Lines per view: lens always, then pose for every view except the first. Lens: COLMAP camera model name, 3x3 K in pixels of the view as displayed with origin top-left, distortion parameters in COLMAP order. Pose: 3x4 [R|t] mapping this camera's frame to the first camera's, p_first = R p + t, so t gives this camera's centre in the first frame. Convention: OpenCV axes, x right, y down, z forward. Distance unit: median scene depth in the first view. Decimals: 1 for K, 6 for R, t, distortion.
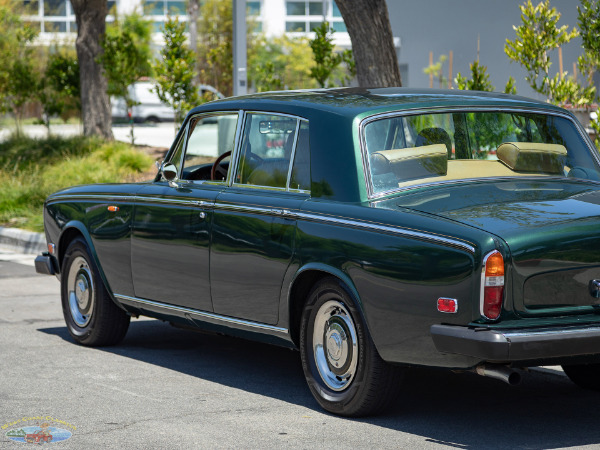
lens RADIAL K [[1893.8, 0, 281.2], [0, 1893.8, 226.2], [0, 0, 1]] dist [0.009351, -0.562058]
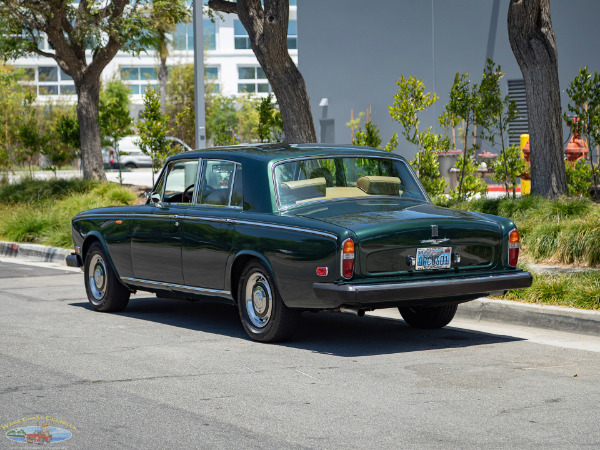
lens RADIAL K [[1893.8, 0, 281.2], [0, 1893.8, 226.2], [0, 0, 1]] dist [0.009351, -0.562058]
pose [[0.999750, -0.012288, 0.018654, 0.015853], [0.012728, 0.999640, -0.023619, 0.033327], [-0.018357, 0.023851, 0.999547, -0.573389]]
